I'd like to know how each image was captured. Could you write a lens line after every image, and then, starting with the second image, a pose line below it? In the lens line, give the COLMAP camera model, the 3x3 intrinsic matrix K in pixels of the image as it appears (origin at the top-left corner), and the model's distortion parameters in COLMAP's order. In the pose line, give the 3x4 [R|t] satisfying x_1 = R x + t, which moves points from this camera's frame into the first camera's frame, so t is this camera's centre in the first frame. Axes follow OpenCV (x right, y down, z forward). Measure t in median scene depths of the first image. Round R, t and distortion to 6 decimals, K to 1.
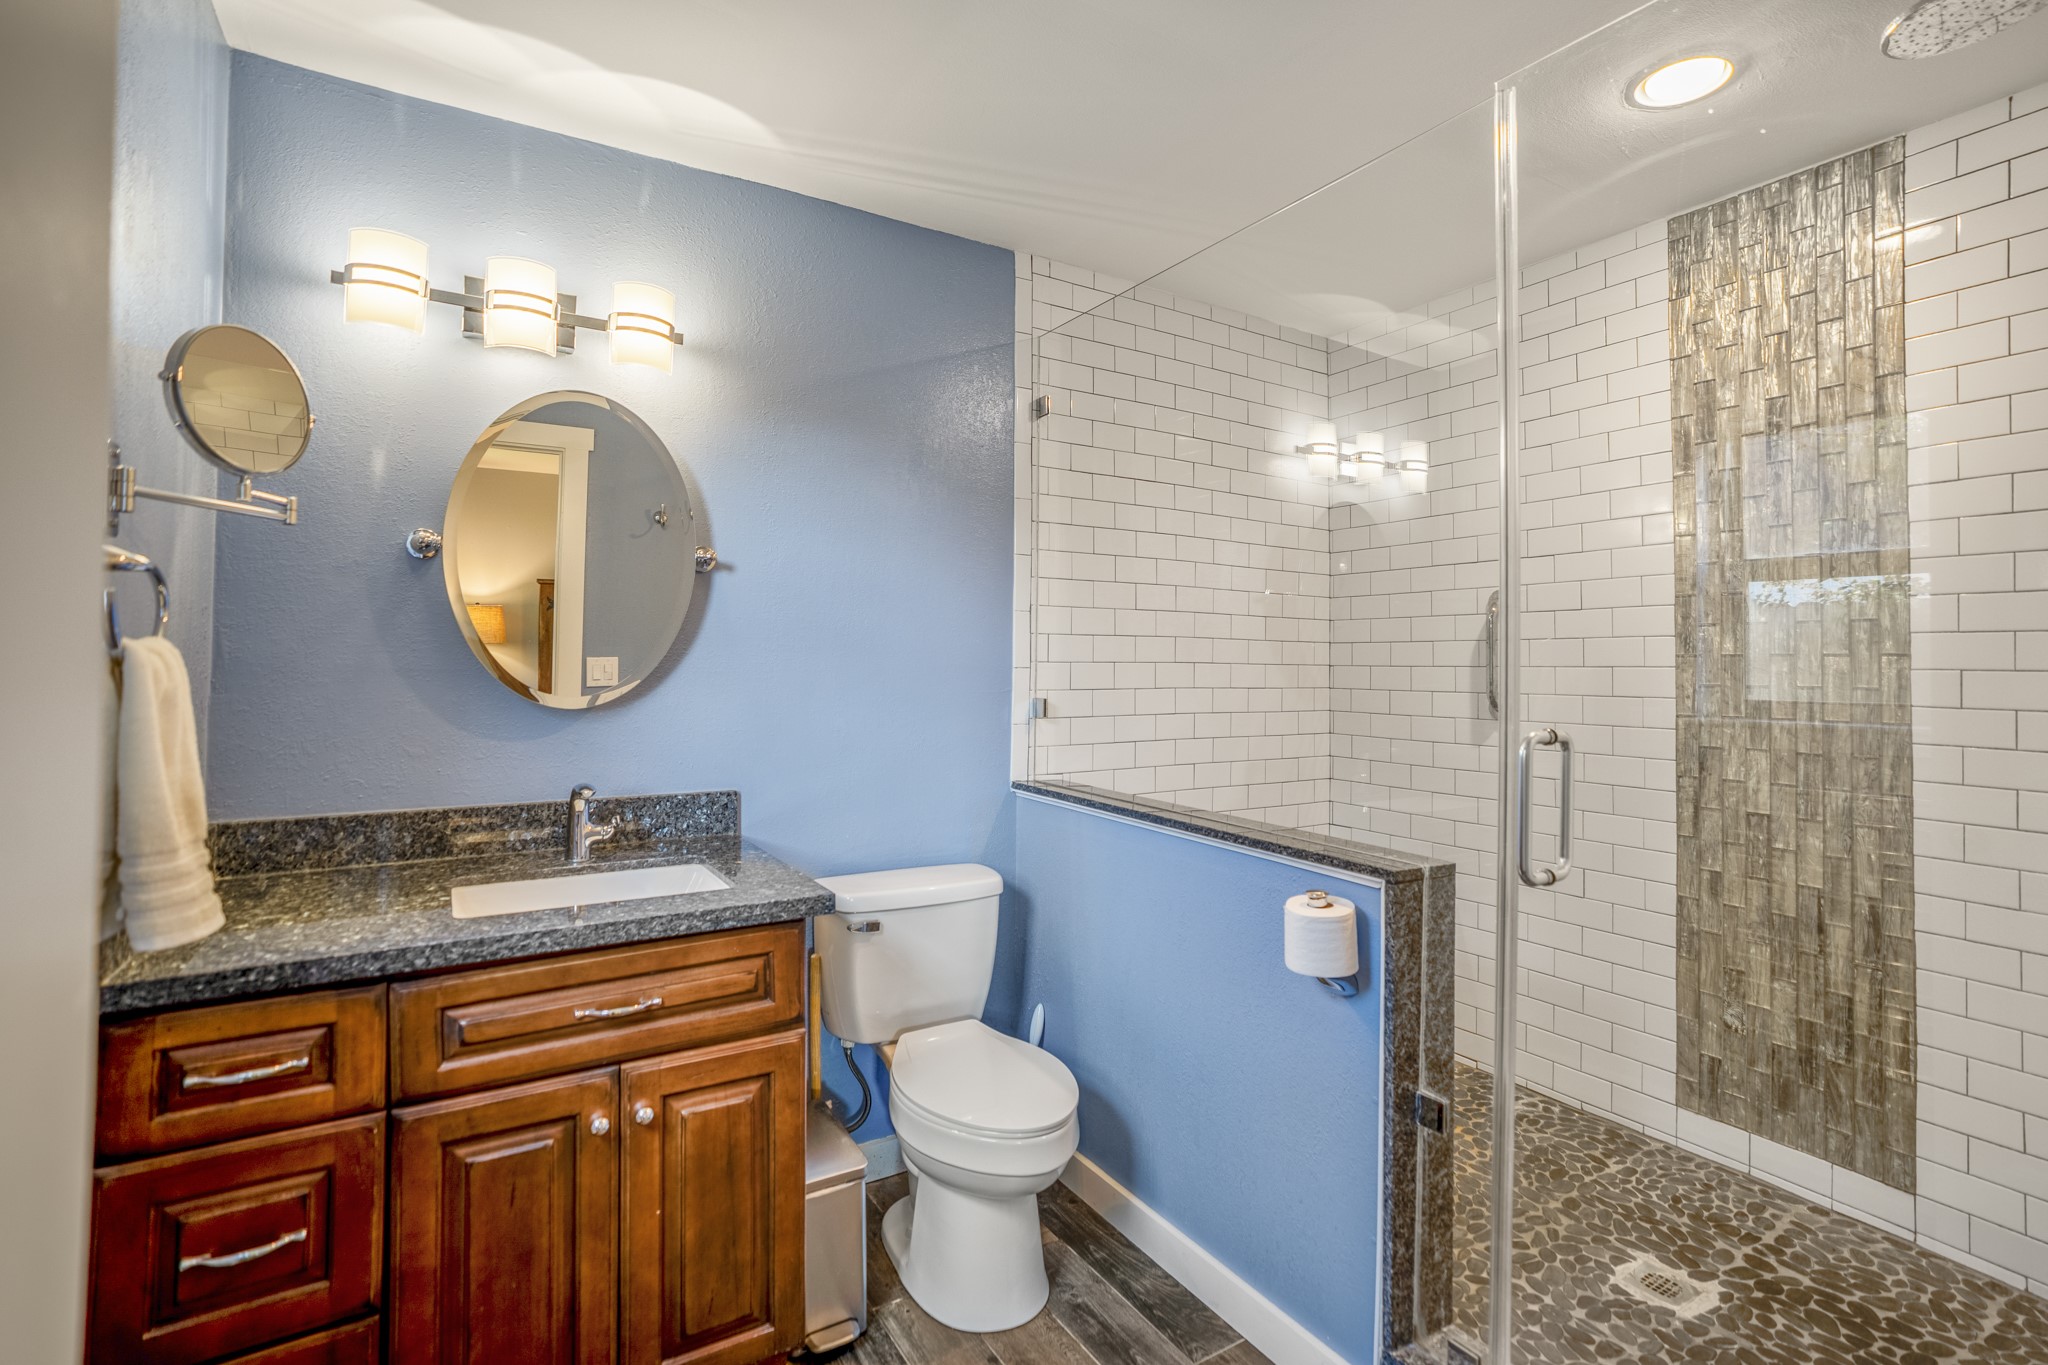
lens RADIAL K [[934.4, 0, 1033.1], [0, 934.4, 642.9], [0, 0, 1]] dist [-0.001915, 0.016870]
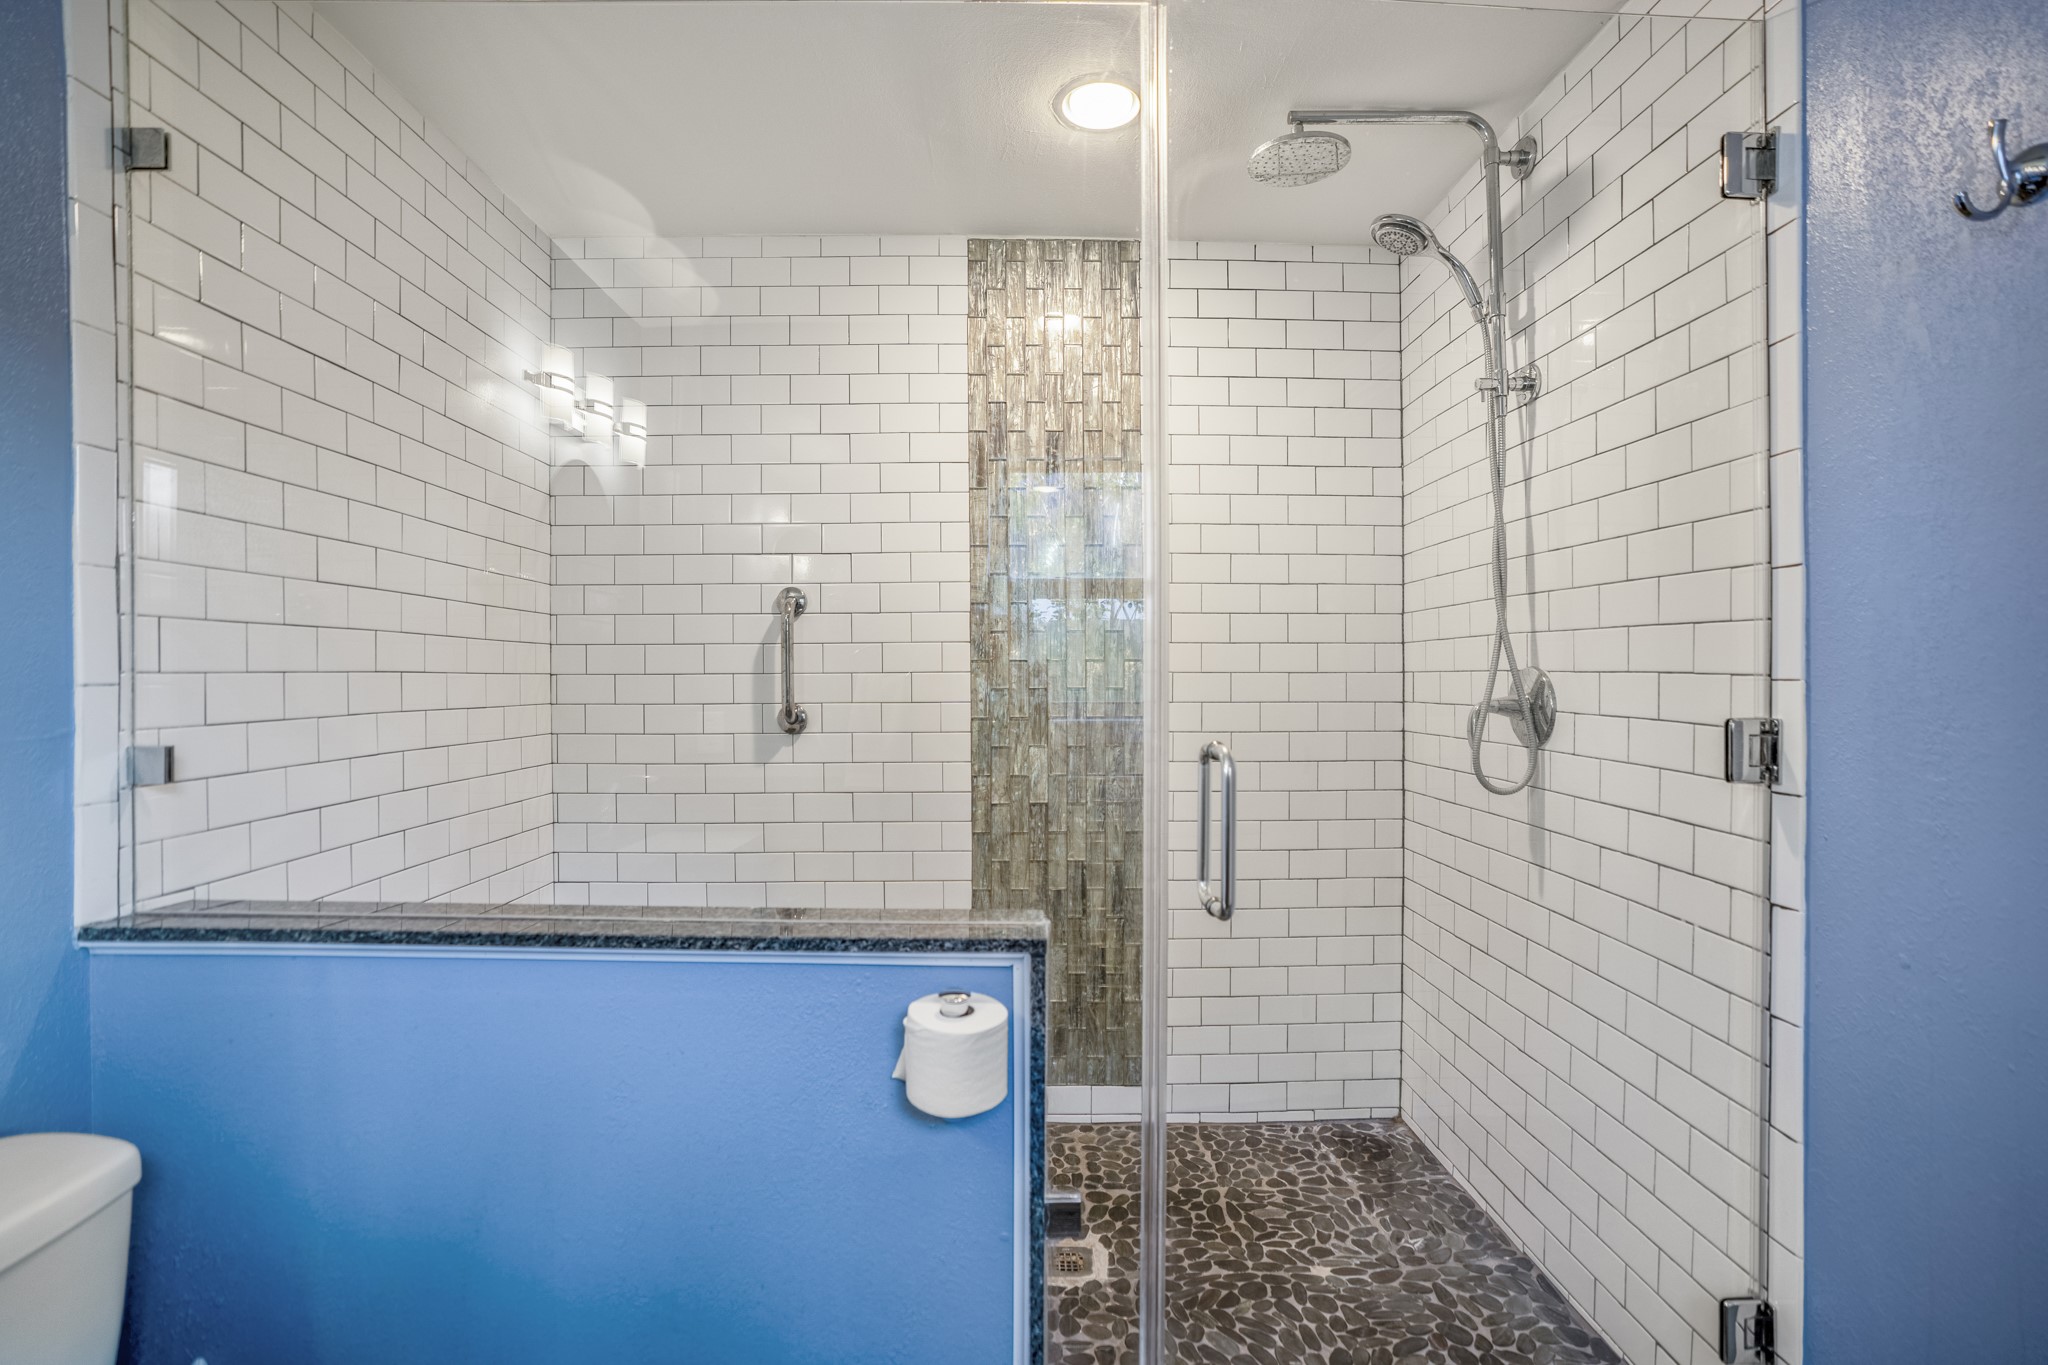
lens RADIAL K [[960.4, 0, 1009.0], [0, 960.4, 675.0], [0, 0, 1]] dist [-0.059926, 0.033867]
pose [[0.529624, -0.010378, 0.848169, -0.191902], [-0.012364, 0.999724, 0.019952, 0.007262], [-0.848142, -0.021054, 0.529350, 0.398651]]
